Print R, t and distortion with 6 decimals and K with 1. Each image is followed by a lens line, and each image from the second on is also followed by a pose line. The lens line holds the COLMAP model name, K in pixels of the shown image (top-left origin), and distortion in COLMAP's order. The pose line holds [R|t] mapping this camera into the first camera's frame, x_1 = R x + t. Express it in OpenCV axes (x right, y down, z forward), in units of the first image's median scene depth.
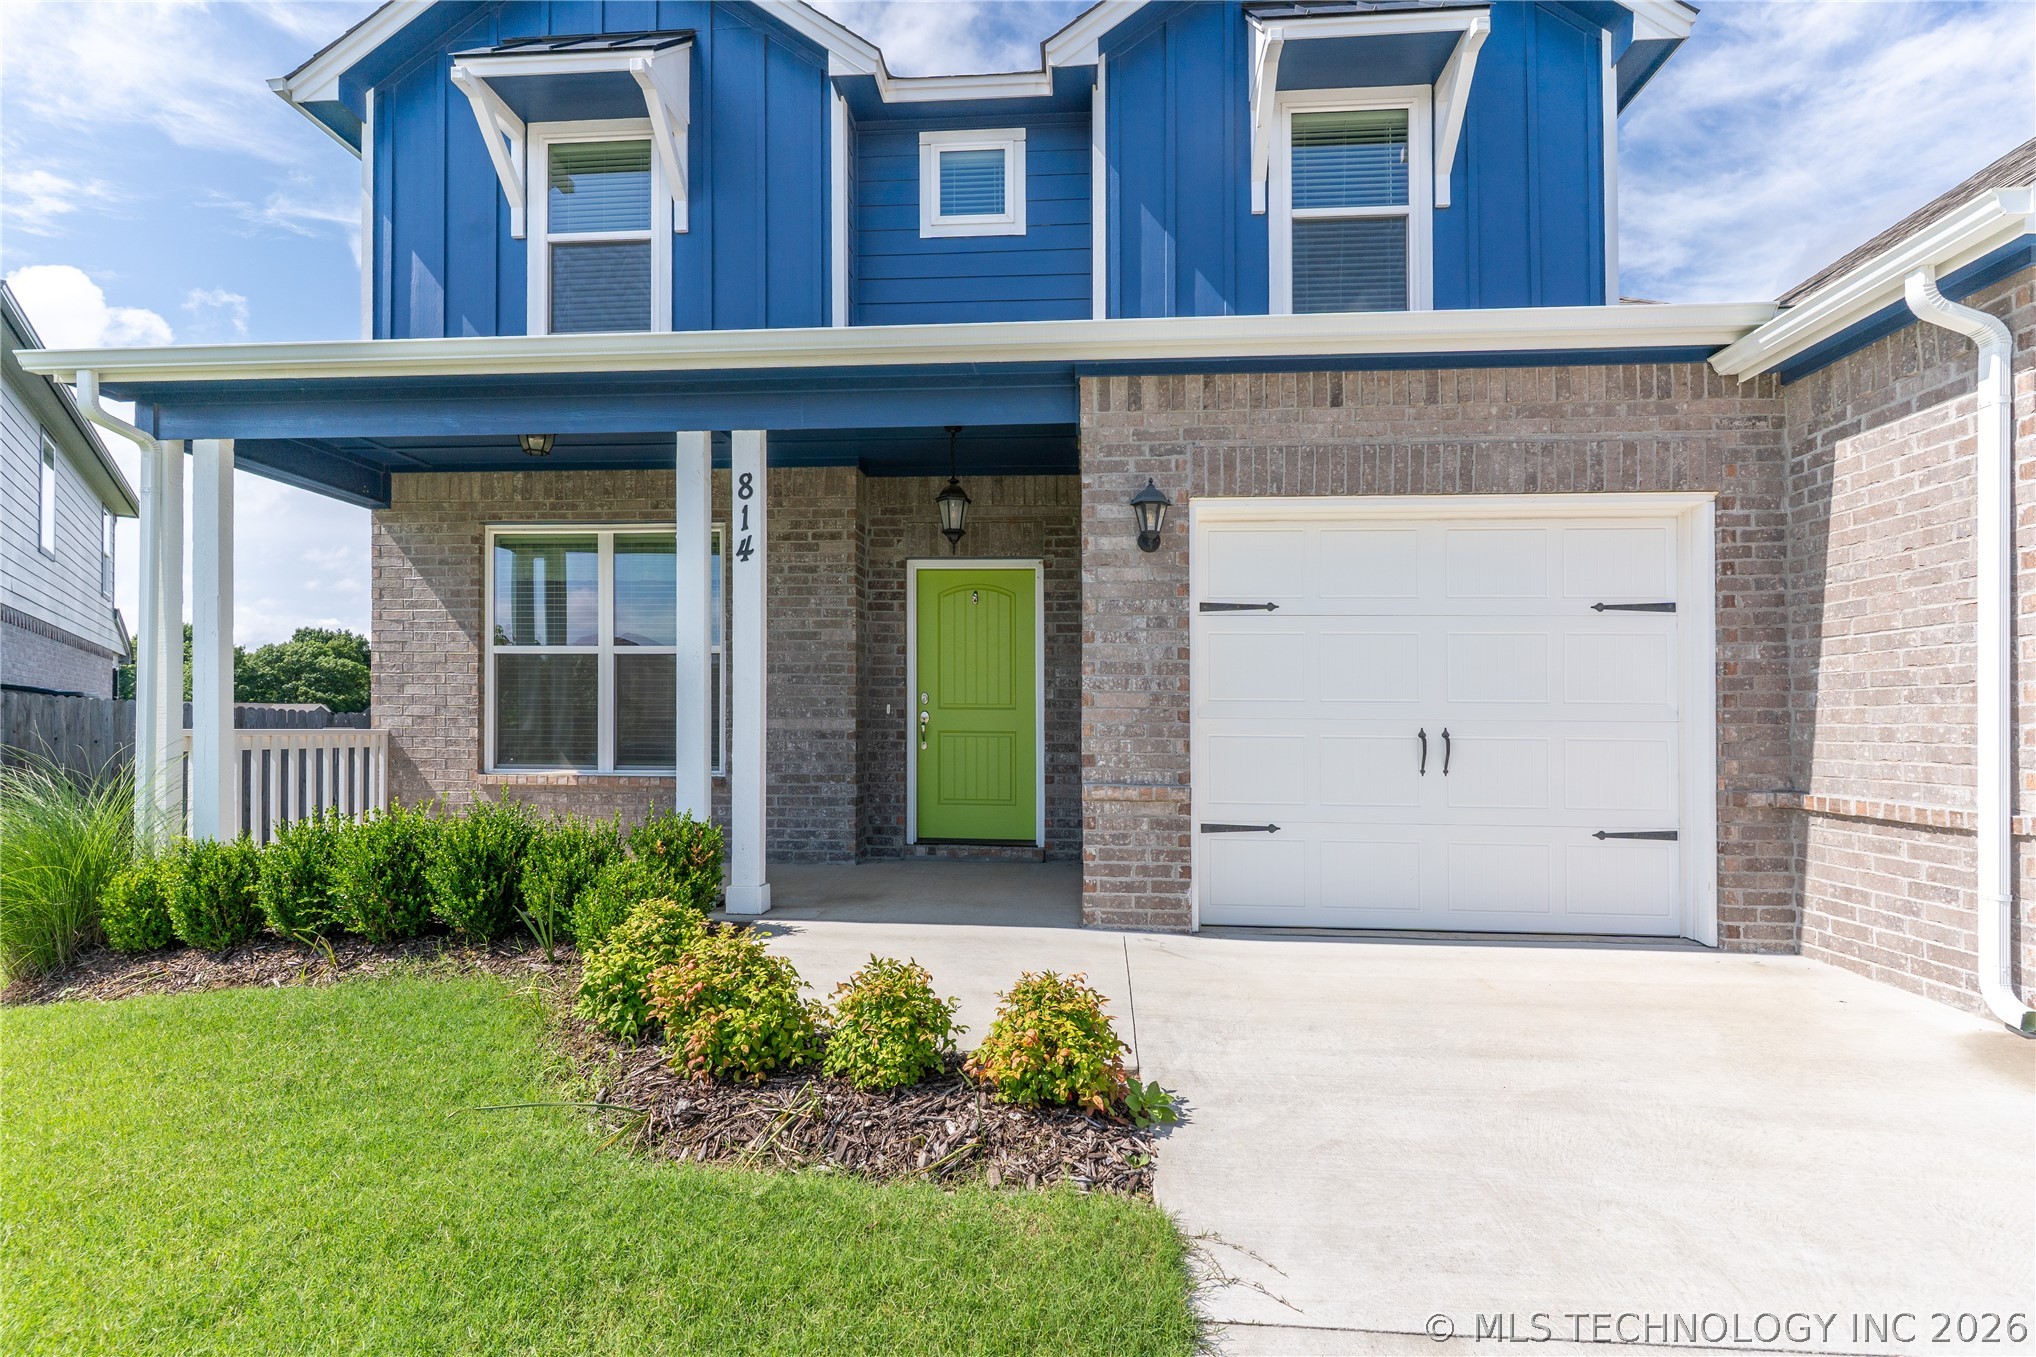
lens RADIAL K [[968.1, 0, 1026.6], [0, 968.1, 676.0], [0, 0, 1]] dist [0.001595, 0.000599]
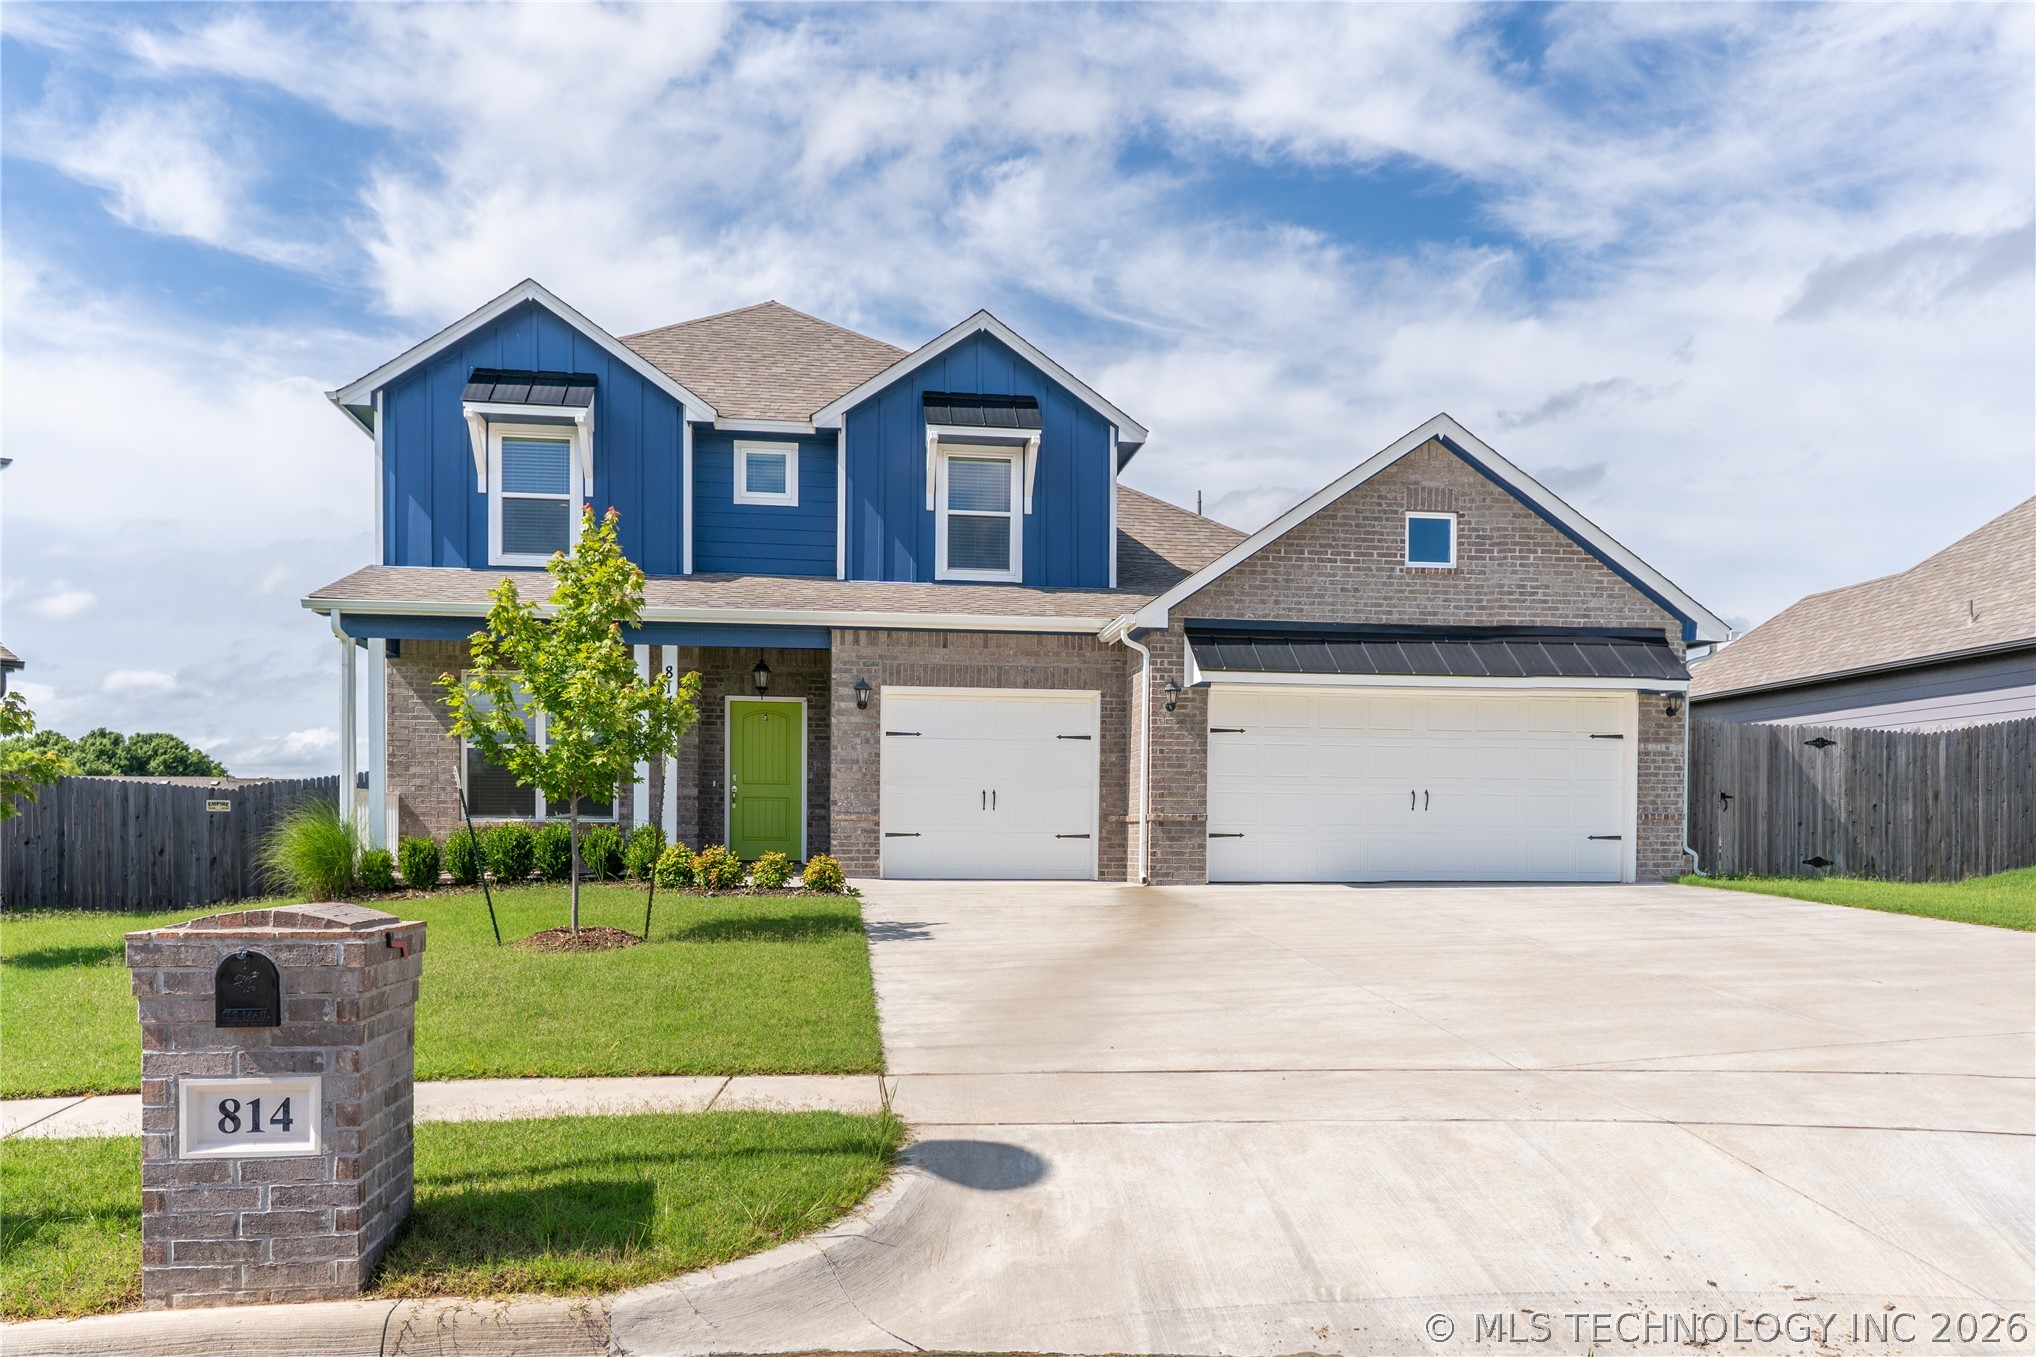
lens RADIAL K [[1435.8, 0, 1067.6], [0, 1435.8, 785.3], [0, 0, 1]] dist [-0.011907, 0.002892]
pose [[0.973235, 0.007392, 0.229694, -0.124831], [-0.009689, 0.999914, 0.008876, 0.009325], [-0.229609, -0.010864, 0.973222, -1.699436]]
